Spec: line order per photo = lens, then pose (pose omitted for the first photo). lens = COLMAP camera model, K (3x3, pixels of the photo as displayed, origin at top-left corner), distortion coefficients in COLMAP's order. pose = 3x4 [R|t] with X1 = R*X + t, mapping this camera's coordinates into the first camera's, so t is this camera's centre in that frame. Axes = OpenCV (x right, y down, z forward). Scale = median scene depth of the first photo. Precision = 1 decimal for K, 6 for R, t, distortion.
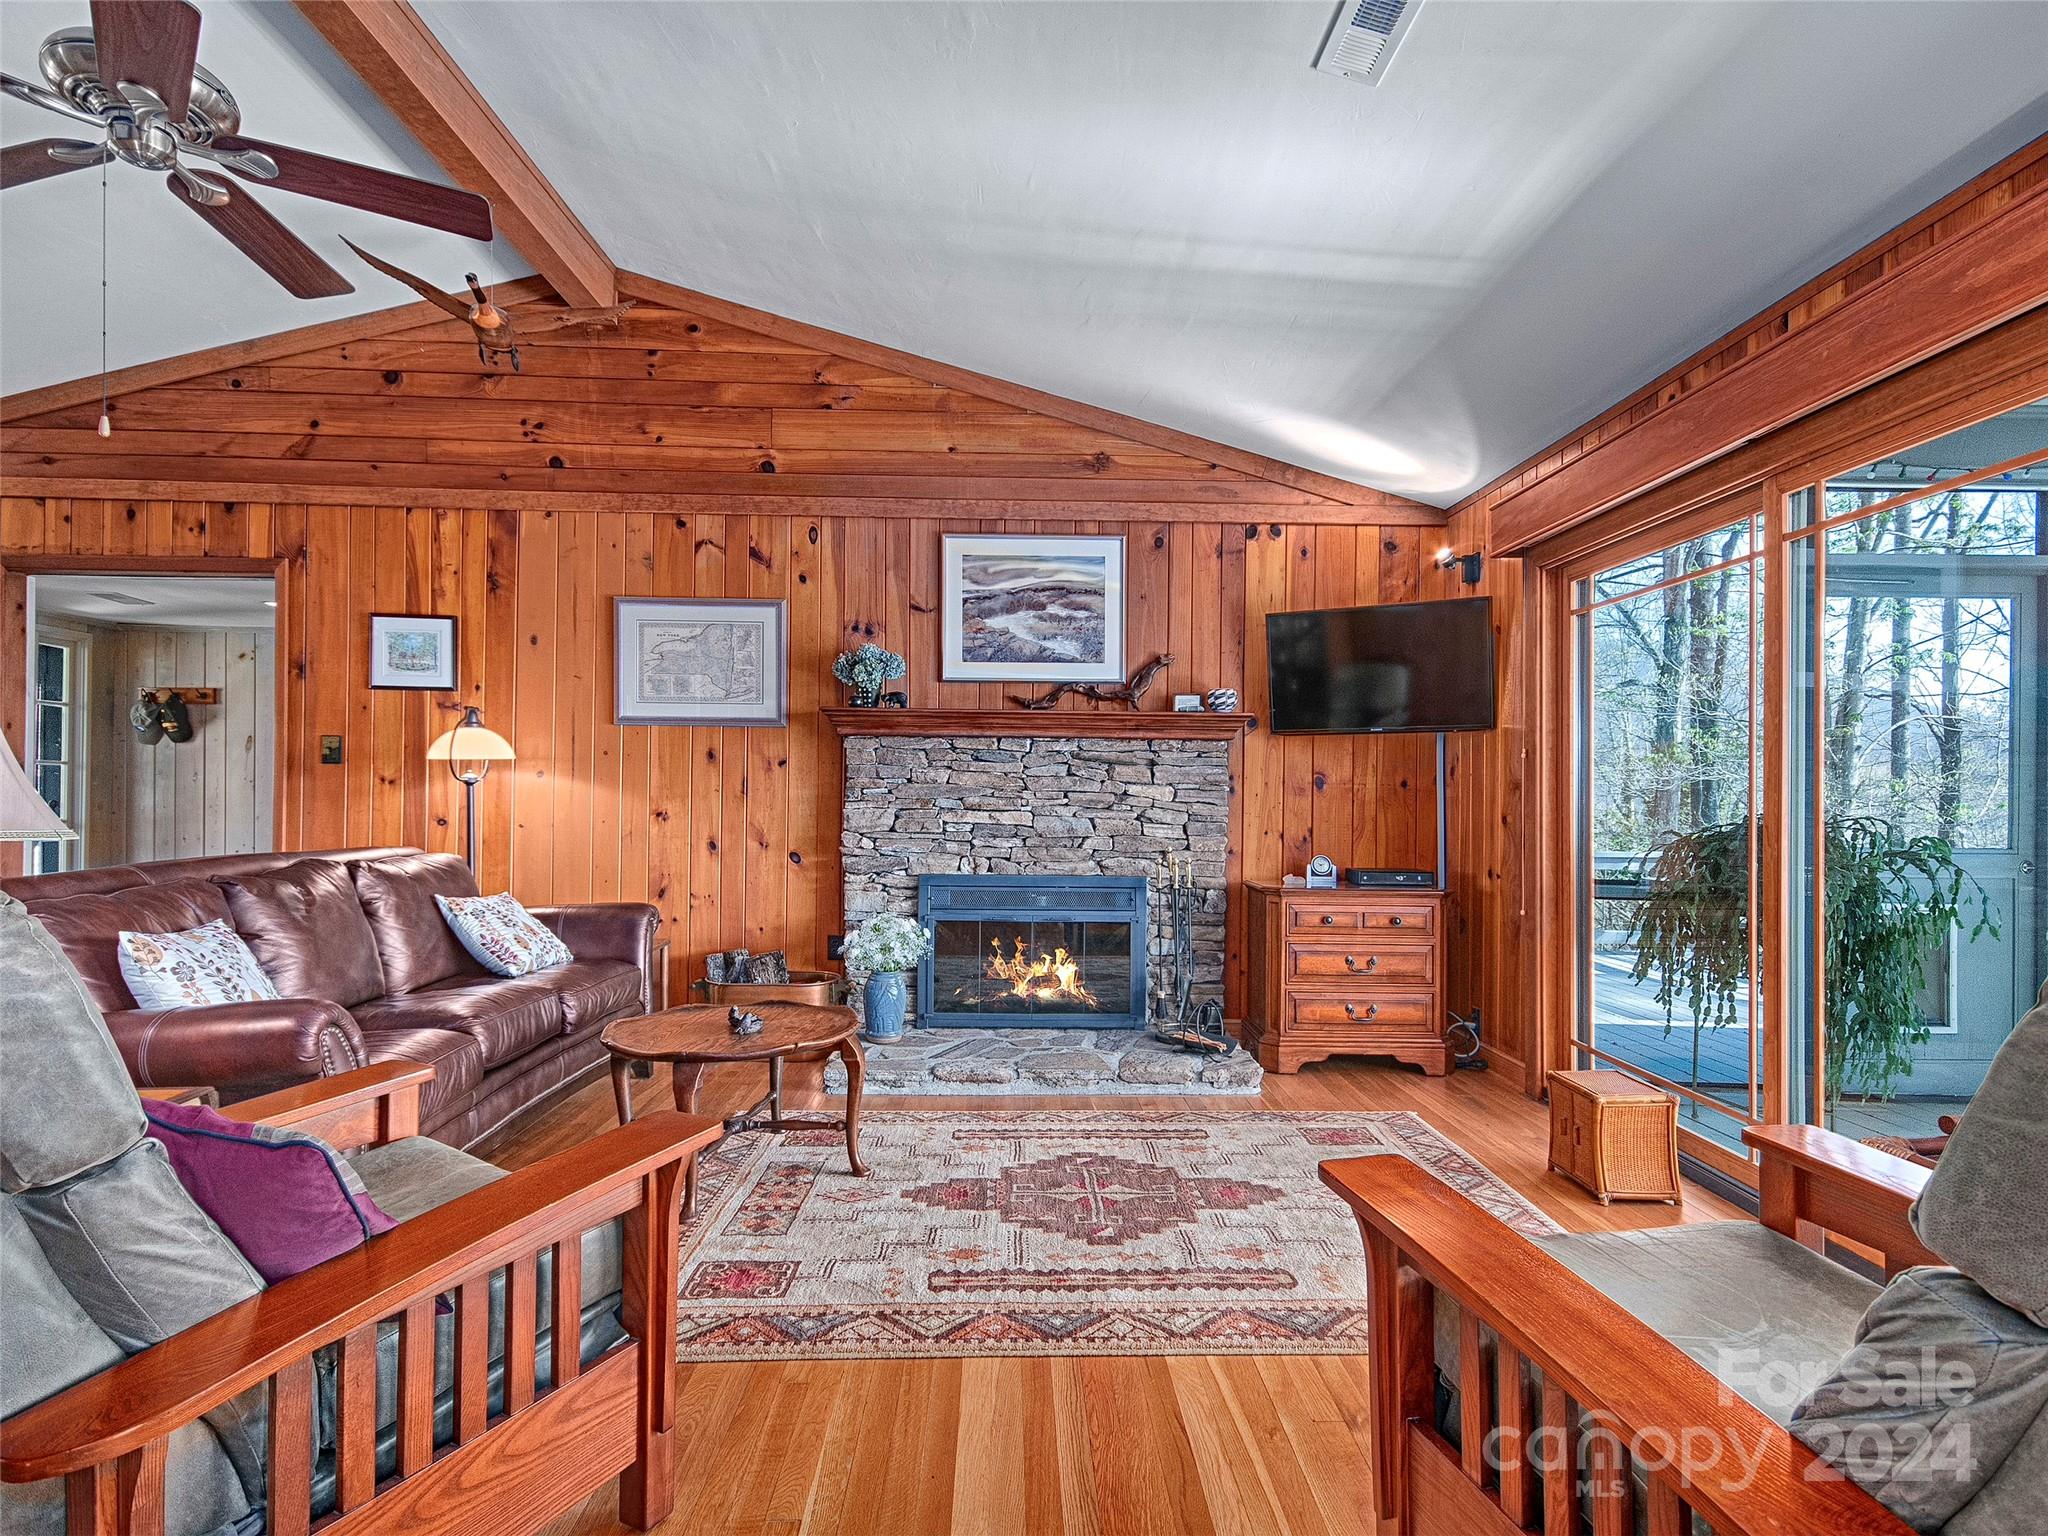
lens RADIAL K [[1092.8, 0, 1025.8], [0, 1092.8, 785.0], [0, 0, 1]] dist [0.019451, -0.001073]
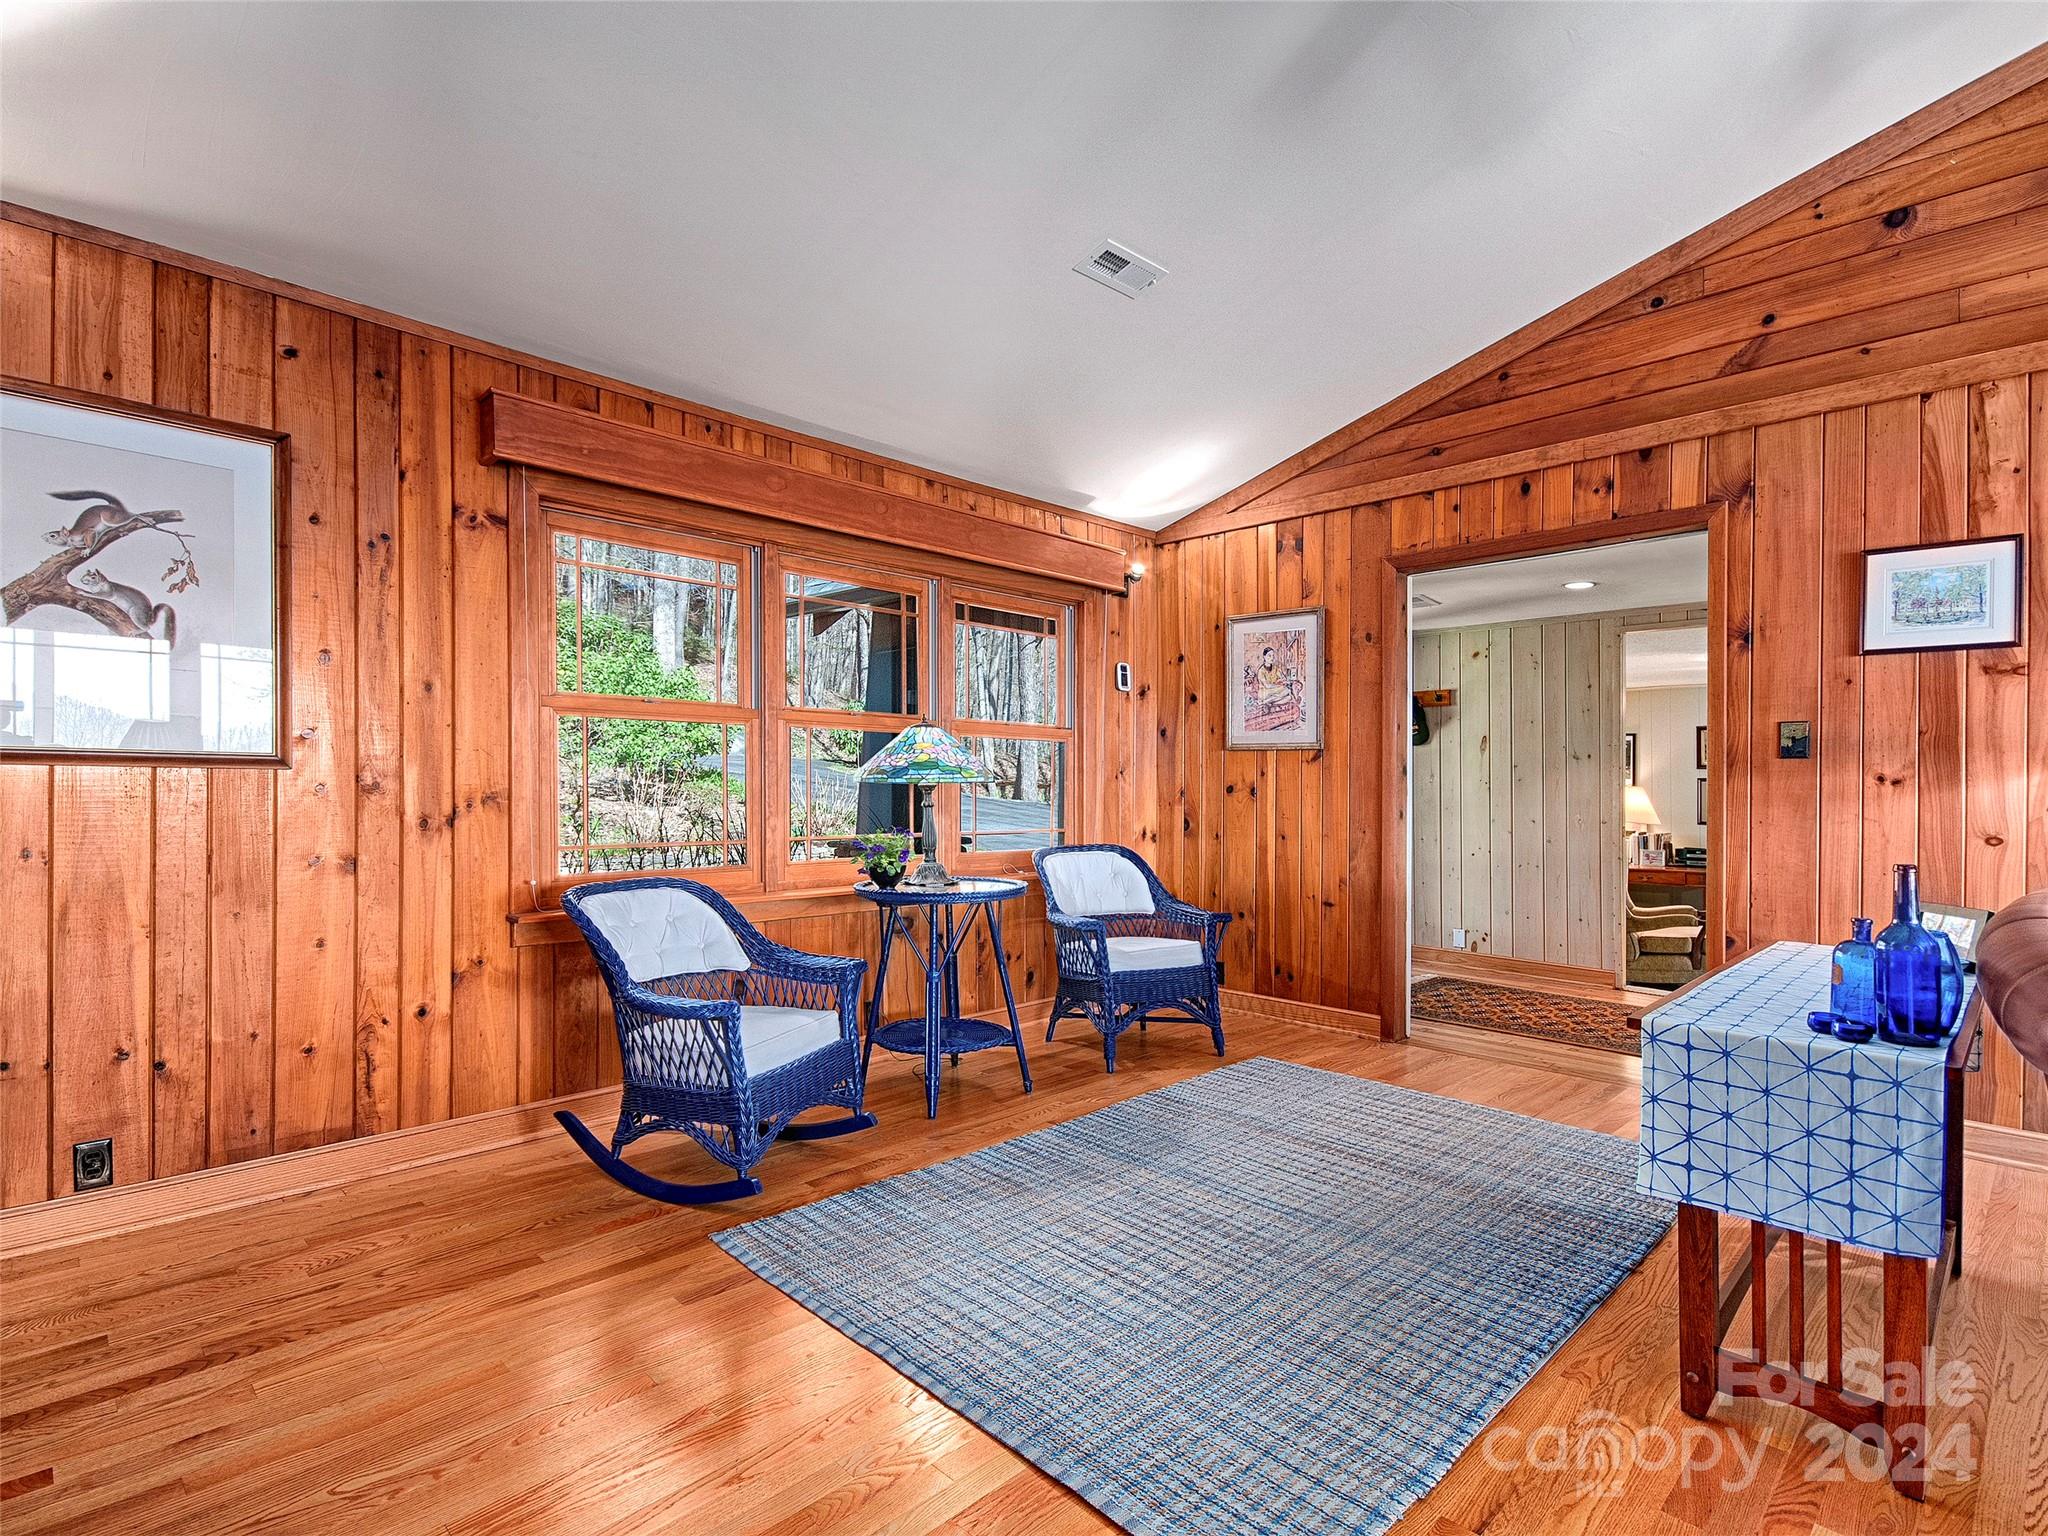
lens RADIAL K [[1021.5, 0, 1014.3], [0, 1021.5, 787.1], [0, 0, 1]] dist [0.016988, -0.001196]
pose [[0.684702, -0.001778, -0.728821, -0.479758], [0.002097, 0.999998, -0.000470, -0.000484], [0.728820, -0.001207, 0.684704, 0.119182]]
